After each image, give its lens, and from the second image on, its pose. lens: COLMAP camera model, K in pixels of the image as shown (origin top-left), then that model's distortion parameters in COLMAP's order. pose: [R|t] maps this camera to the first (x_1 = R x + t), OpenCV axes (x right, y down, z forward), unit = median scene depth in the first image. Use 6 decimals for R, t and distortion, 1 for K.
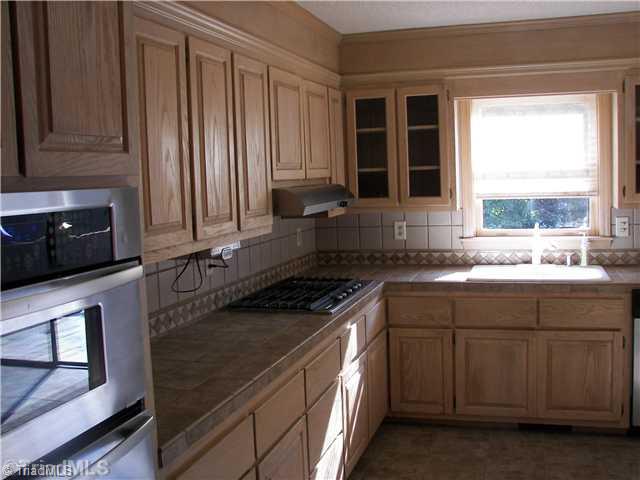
lens RADIAL K [[711.0, 0, 320.0], [0, 711.0, 240.0], [0, 0, 1]] dist [-0.227537, 0.349377]
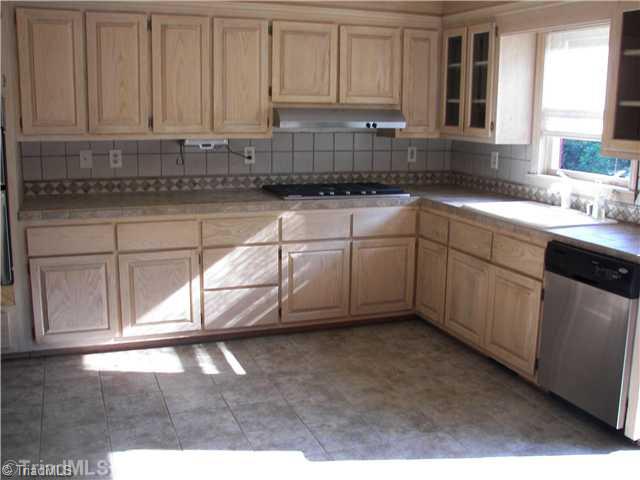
lens RADIAL K [[711.0, 0, 320.0], [0, 711.0, 240.0], [0, 0, 1]] dist [-0.227537, 0.349377]
pose [[0.594952, 0.194551, -0.779860, 0.885329], [-0.113497, 0.980877, 0.158112, -0.035613], [0.795707, -0.005557, 0.605656, 0.163226]]
